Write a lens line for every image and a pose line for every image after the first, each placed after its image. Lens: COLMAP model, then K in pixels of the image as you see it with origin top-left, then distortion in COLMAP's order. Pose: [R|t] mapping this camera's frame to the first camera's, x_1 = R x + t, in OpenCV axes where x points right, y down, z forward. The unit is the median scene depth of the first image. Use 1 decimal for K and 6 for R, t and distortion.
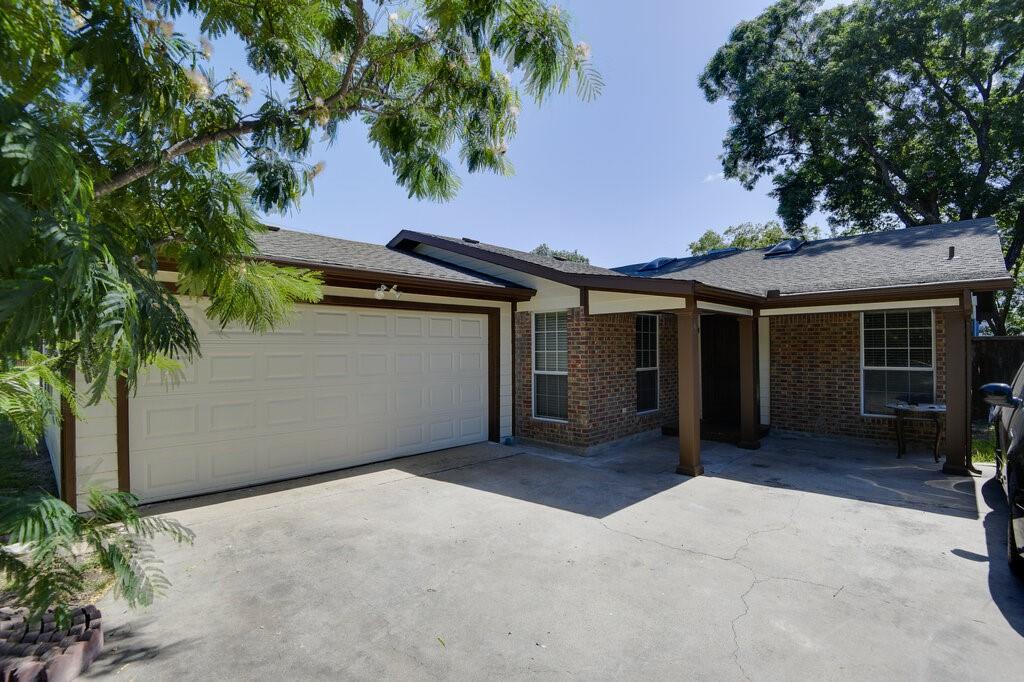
lens RADIAL K [[471.4, 0, 506.7], [0, 471.4, 342.0], [0, 0, 1]] dist [0.005978, -0.021272]
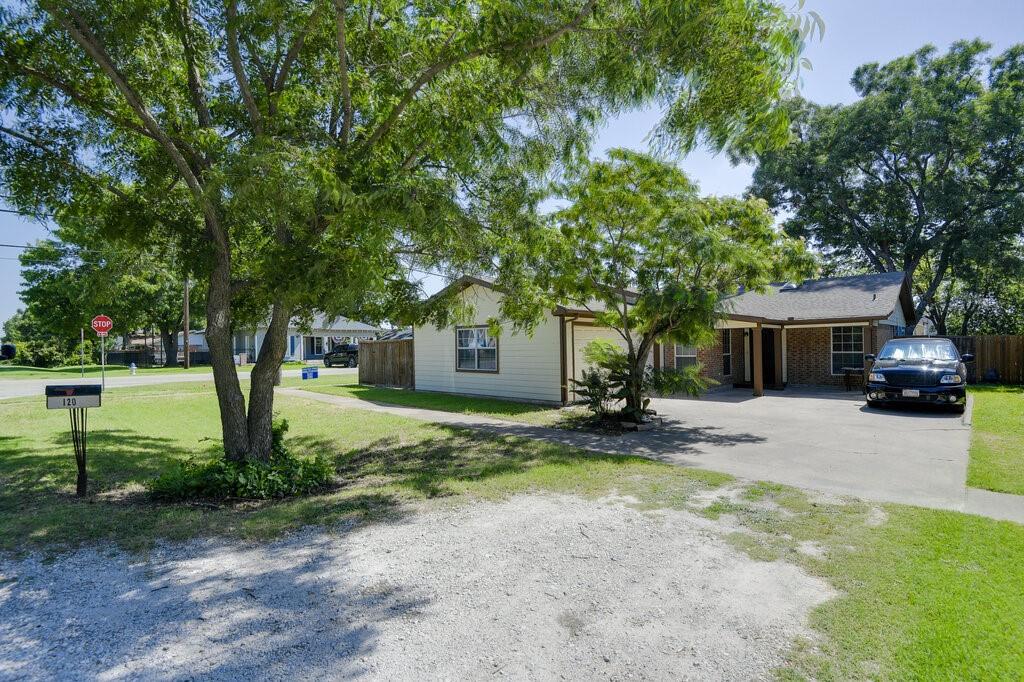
lens RADIAL K [[471.4, 0, 506.7], [0, 471.4, 342.0], [0, 0, 1]] dist [0.005978, -0.021272]
pose [[0.999903, -0.005310, 0.012885, -0.757520], [0.005265, 0.999980, 0.003589, -0.008306], [-0.012904, -0.003521, 0.999911, -1.134674]]
